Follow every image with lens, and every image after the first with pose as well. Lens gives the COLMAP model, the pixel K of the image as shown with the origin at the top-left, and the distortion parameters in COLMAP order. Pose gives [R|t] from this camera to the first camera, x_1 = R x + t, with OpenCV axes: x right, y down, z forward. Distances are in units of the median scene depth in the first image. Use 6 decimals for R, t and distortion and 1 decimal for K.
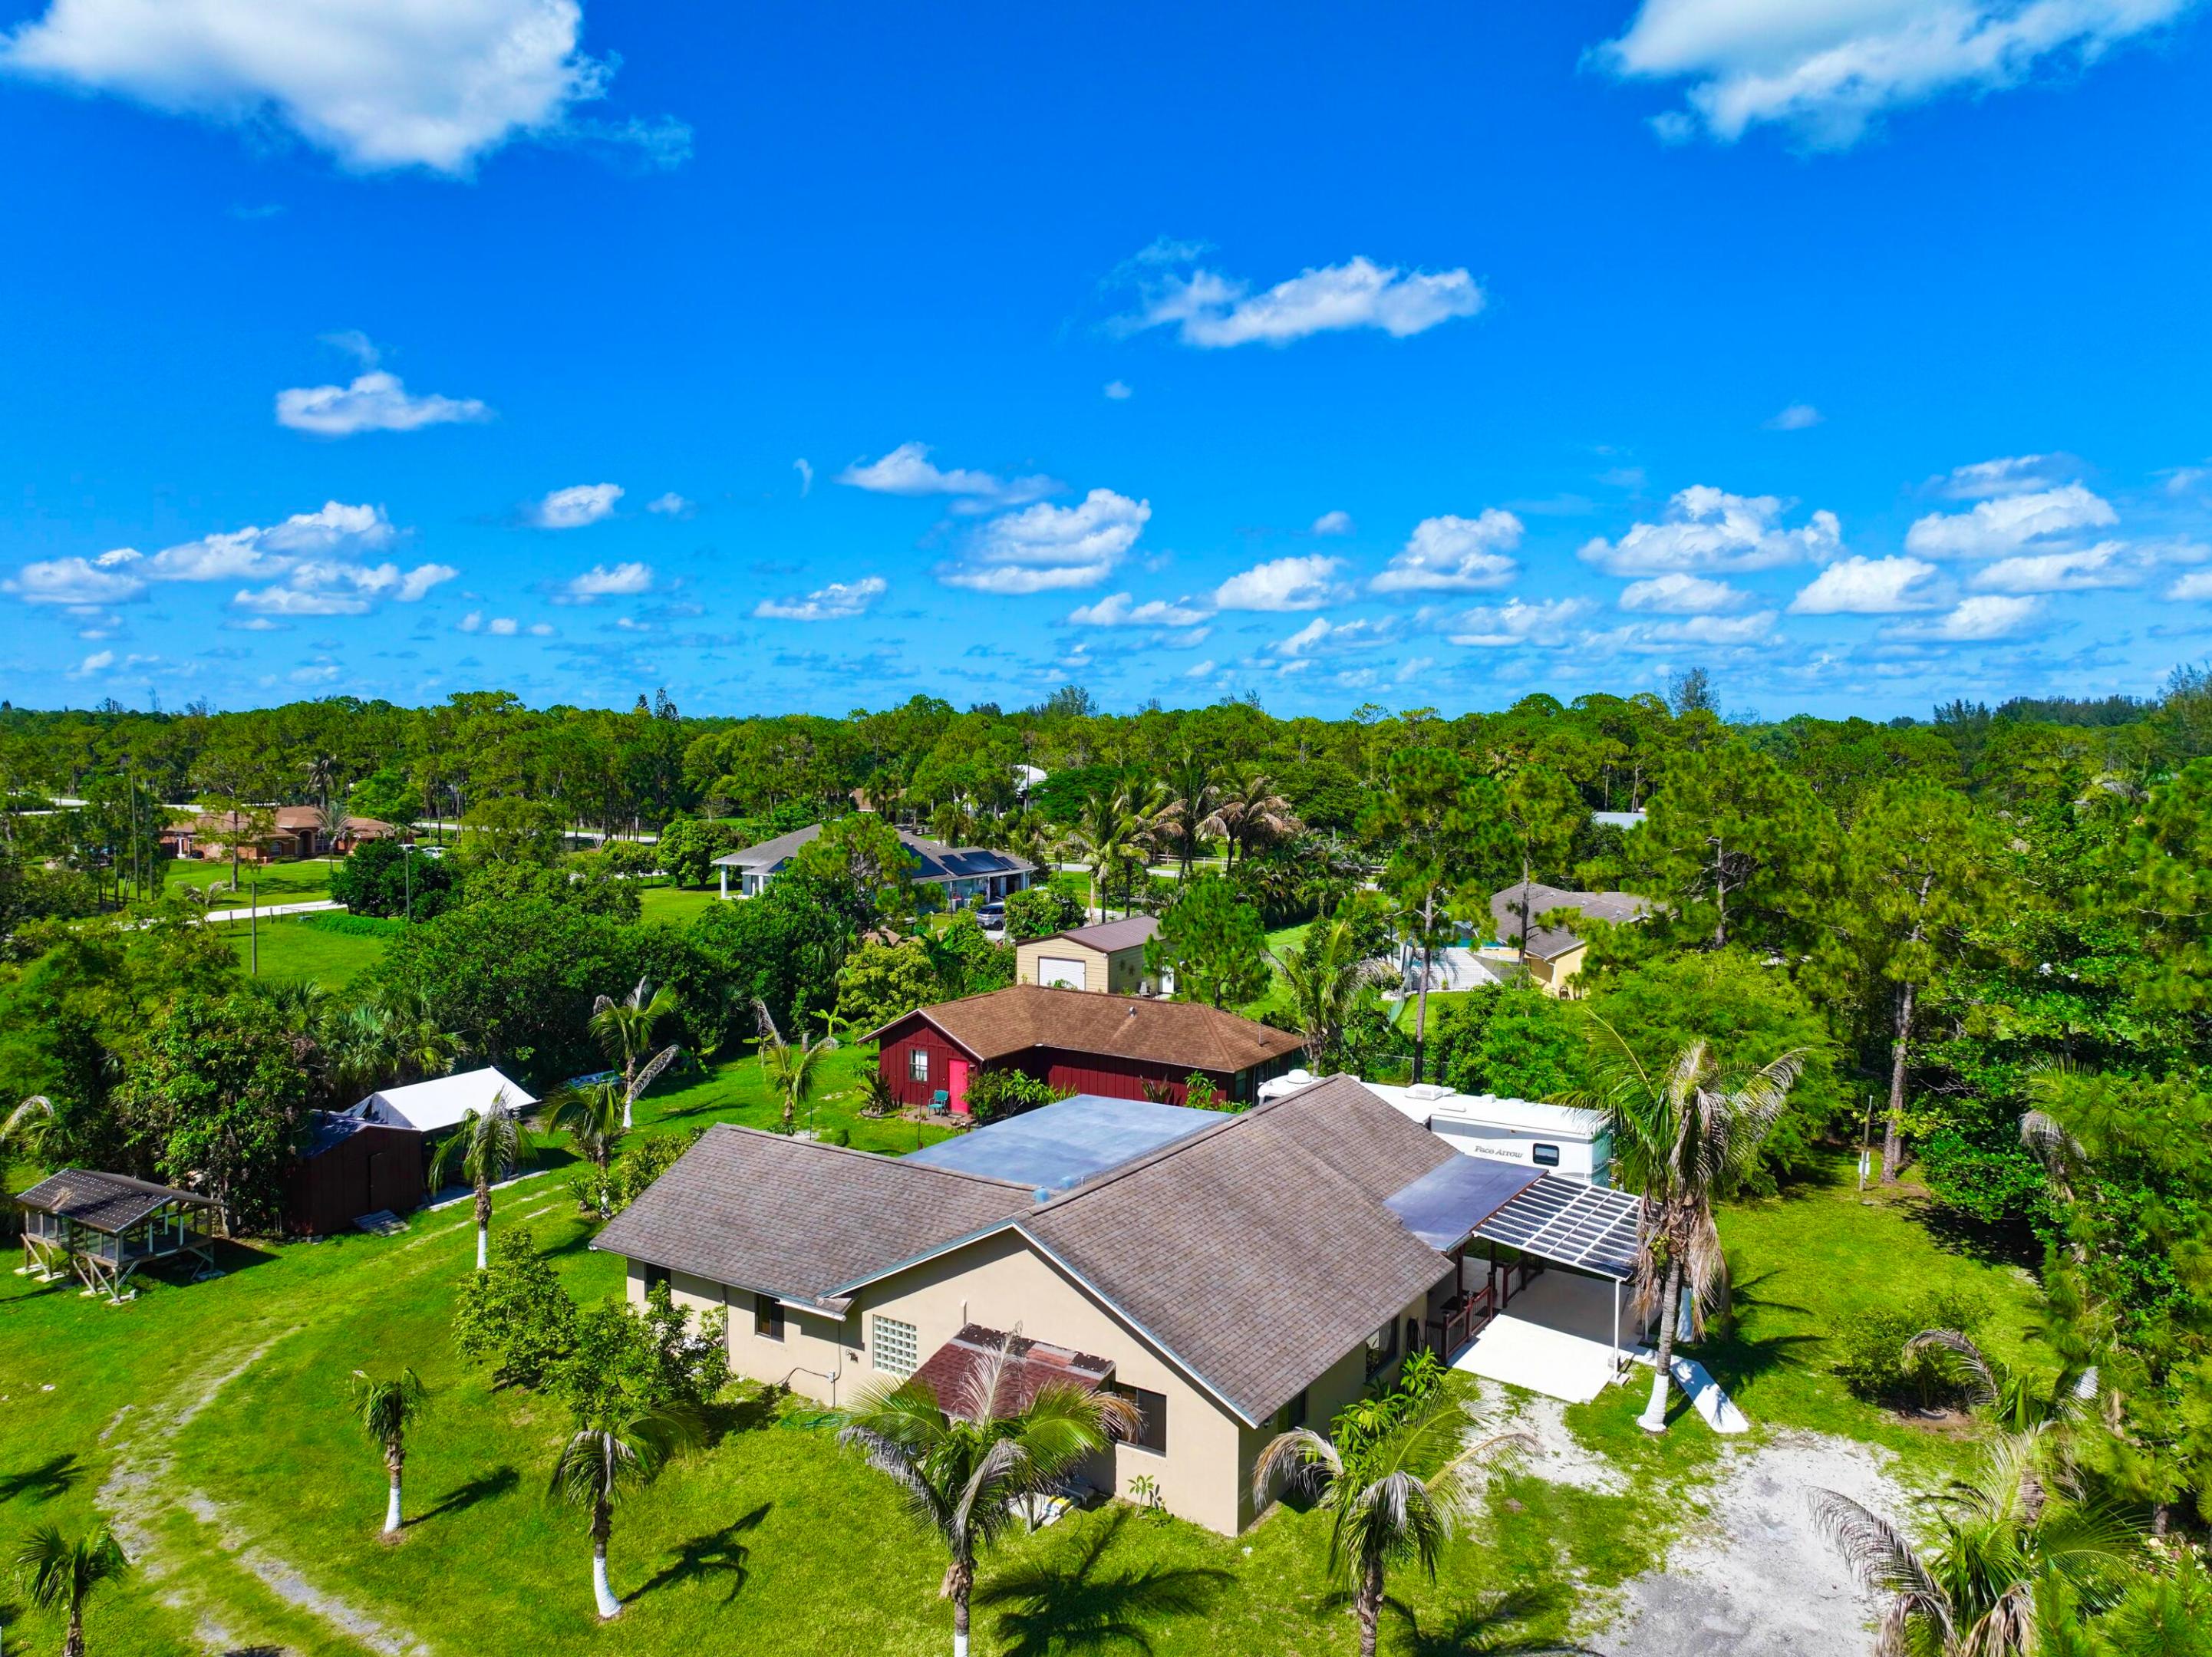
lens RADIAL K [[1549.2, 0, 1112.5], [0, 1549.2, 826.7], [0, 0, 1]] dist [-0.003234, 0.020374]
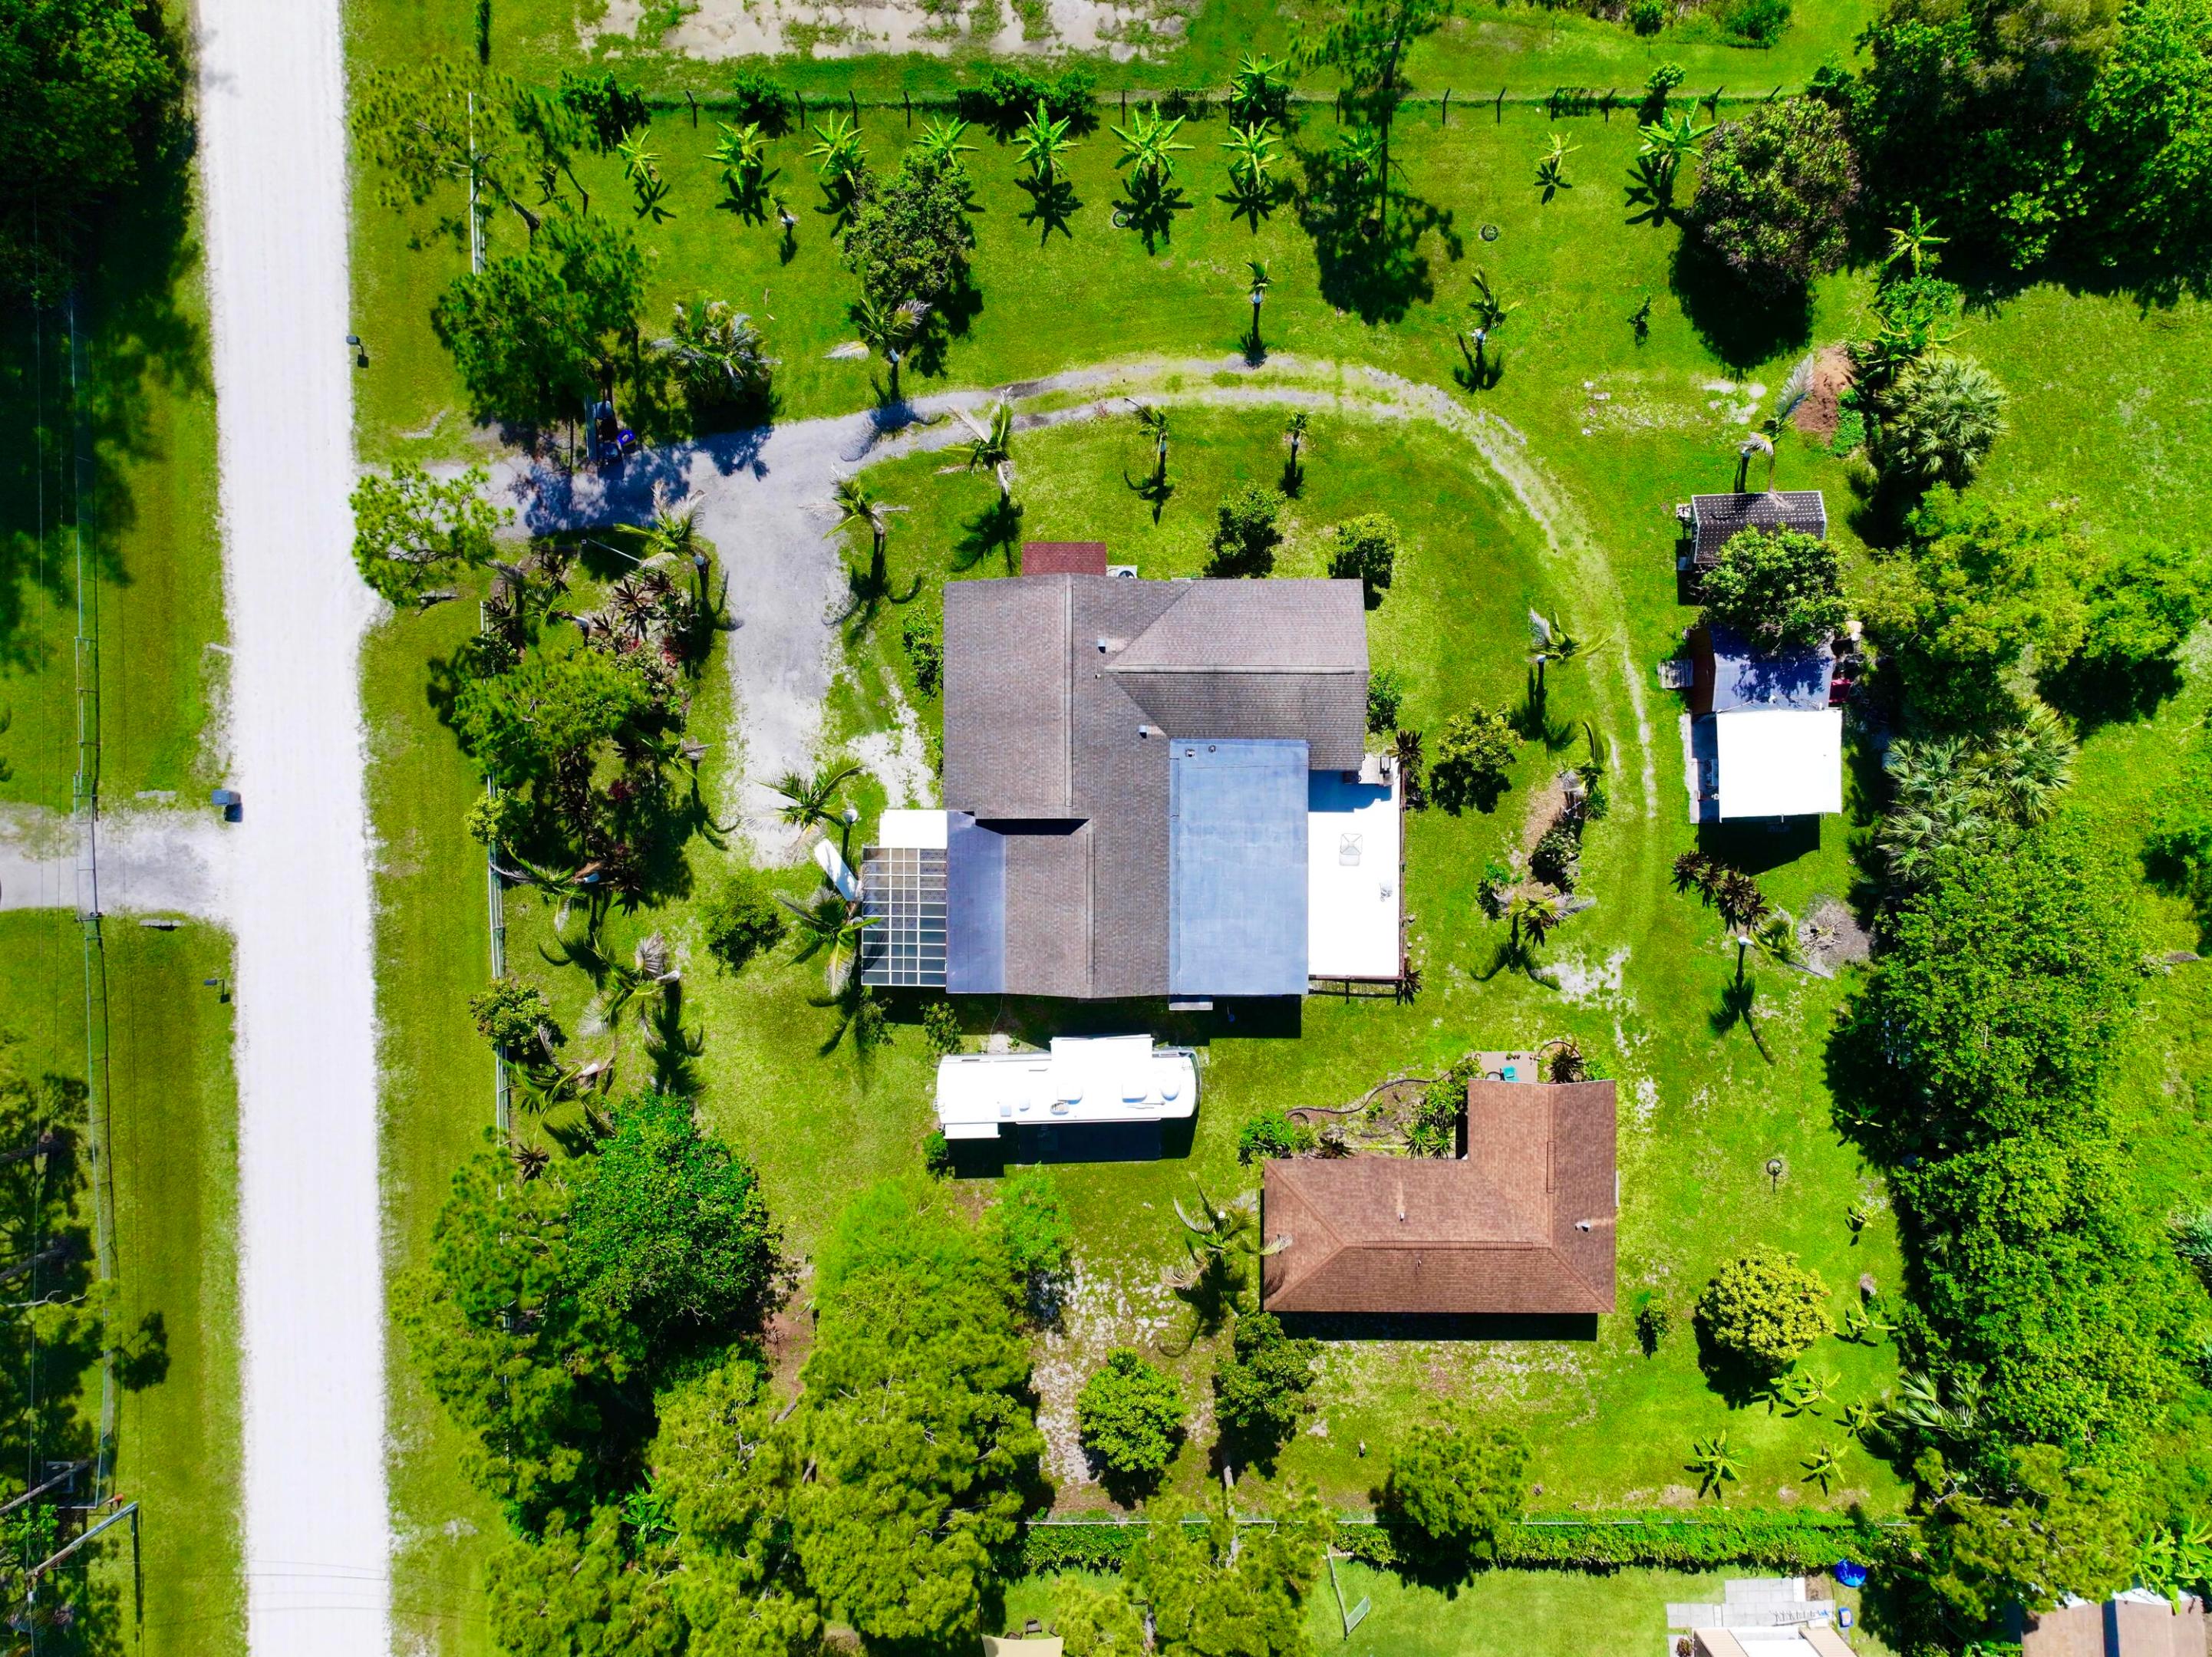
lens RADIAL K [[1527.7, 0, 1111.3], [0, 1527.7, 804.5], [0, 0, 1]] dist [-0.001584, 0.027734]
pose [[-0.841617, 0.540072, -0.001575, 0.030400], [-0.031024, -0.045434, 0.998485, -0.925507], [0.539183, 0.840391, 0.054993, 0.599582]]
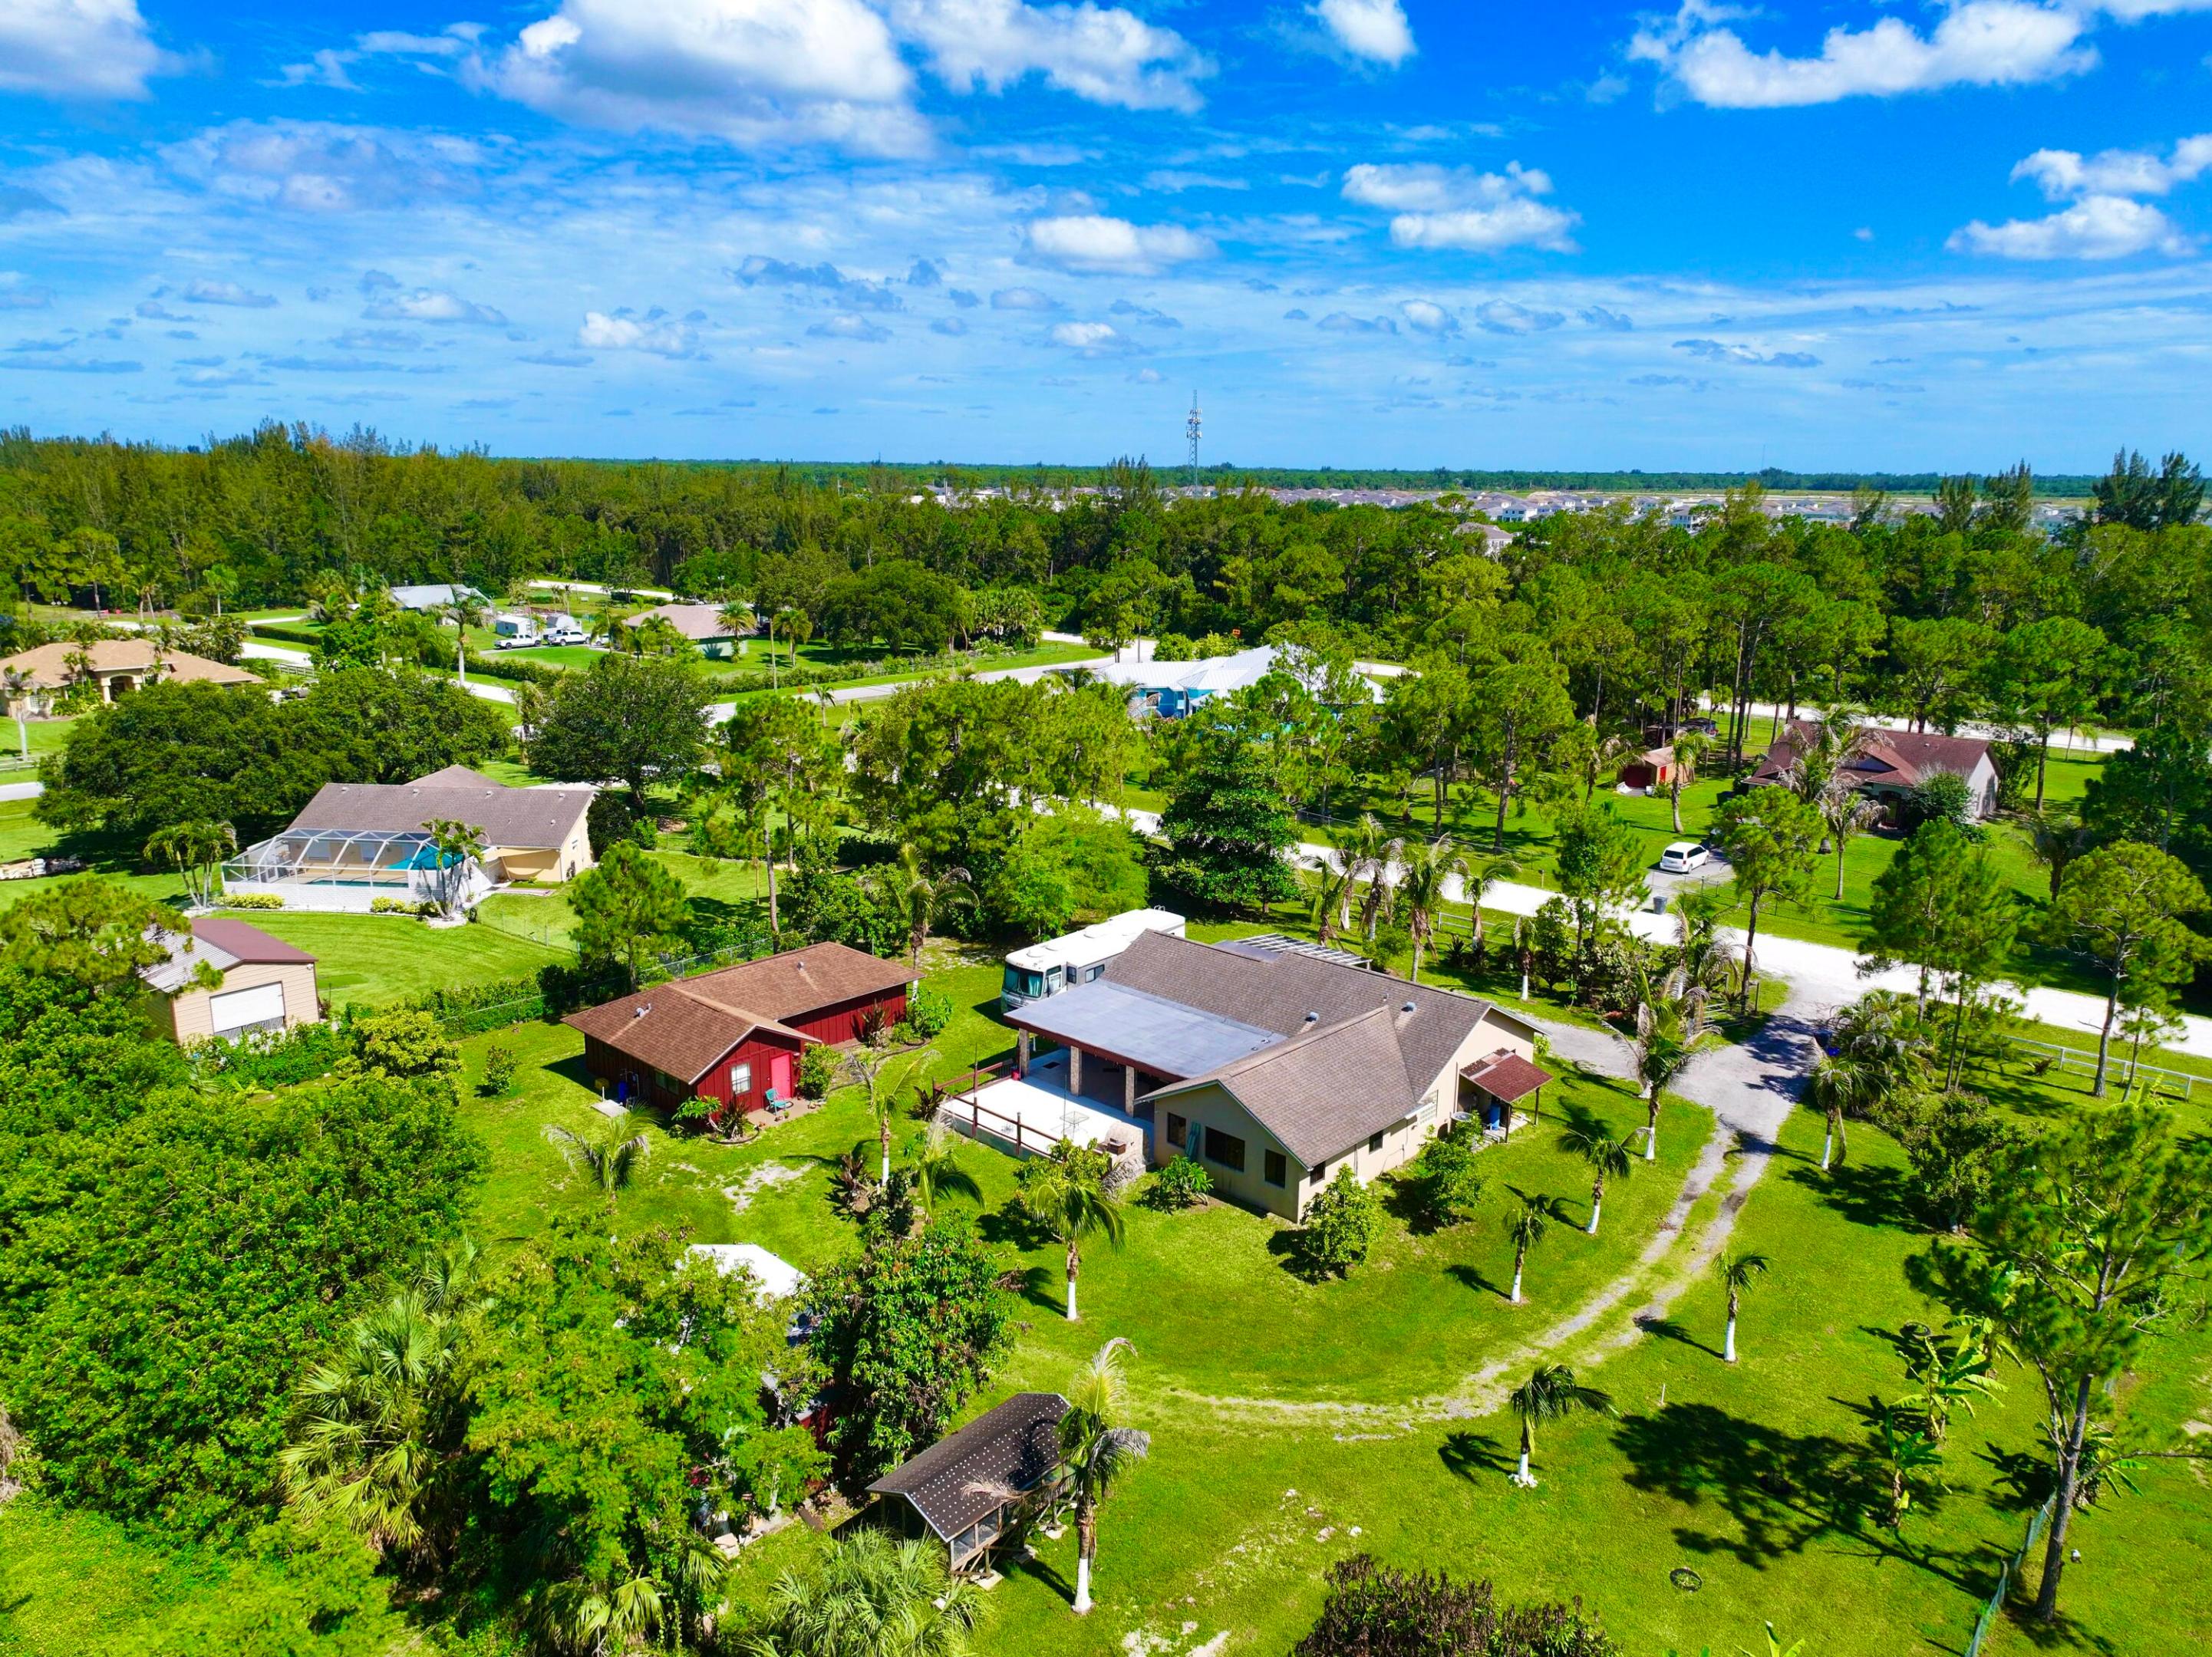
lens RADIAL K [[1549.2, 0, 1112.5], [0, 1549.2, 826.7], [0, 0, 1]] dist [-0.003234, 0.020374]
pose [[0.168513, -0.225349, 0.959594, -1.037713], [0.048673, 0.974231, 0.220239, -0.225338], [-0.984497, 0.009593, 0.175139, 0.574656]]
